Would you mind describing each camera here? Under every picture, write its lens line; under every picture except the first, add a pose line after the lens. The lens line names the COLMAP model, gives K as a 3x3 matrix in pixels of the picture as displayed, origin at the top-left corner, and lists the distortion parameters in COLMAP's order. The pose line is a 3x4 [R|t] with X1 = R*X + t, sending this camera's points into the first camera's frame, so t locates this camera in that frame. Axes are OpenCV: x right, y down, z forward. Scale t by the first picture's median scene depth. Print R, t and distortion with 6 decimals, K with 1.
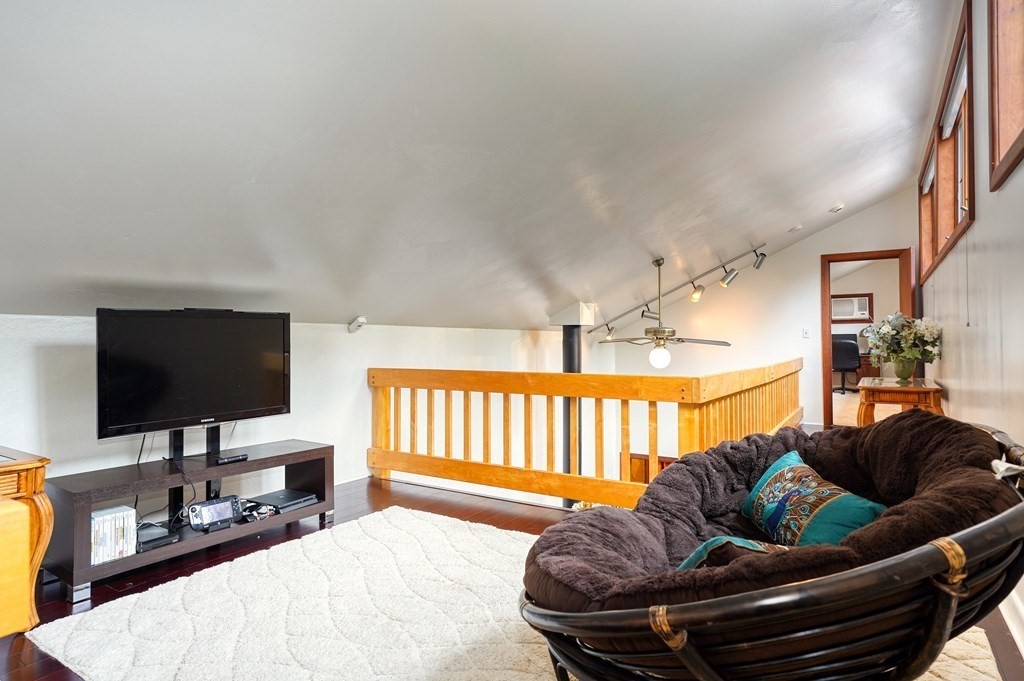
lens RADIAL K [[562.4, 0, 512.0], [0, 562.4, 340.5], [0, 0, 1]] dist [-0.000901, 0.000112]
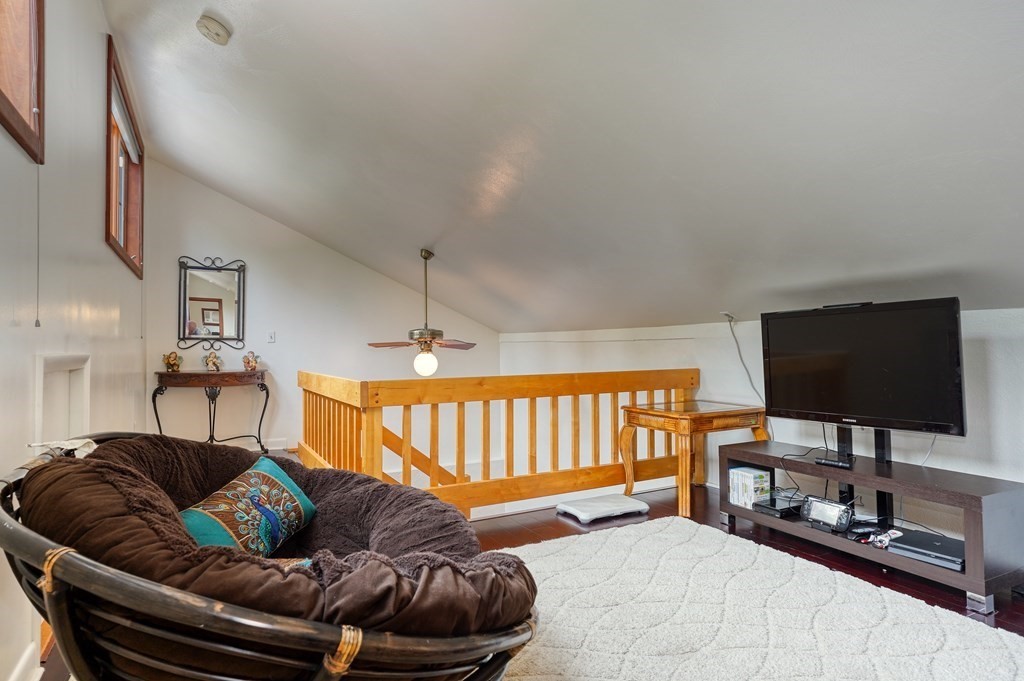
lens RADIAL K [[562.4, 0, 512.0], [0, 562.4, 340.5], [0, 0, 1]] dist [-0.000901, 0.000112]
pose [[-0.471759, -0.000547, -0.881727, 0.605374], [0.013301, 0.999882, -0.007737, 0.005377], [0.881627, -0.015377, -0.471696, 0.995194]]
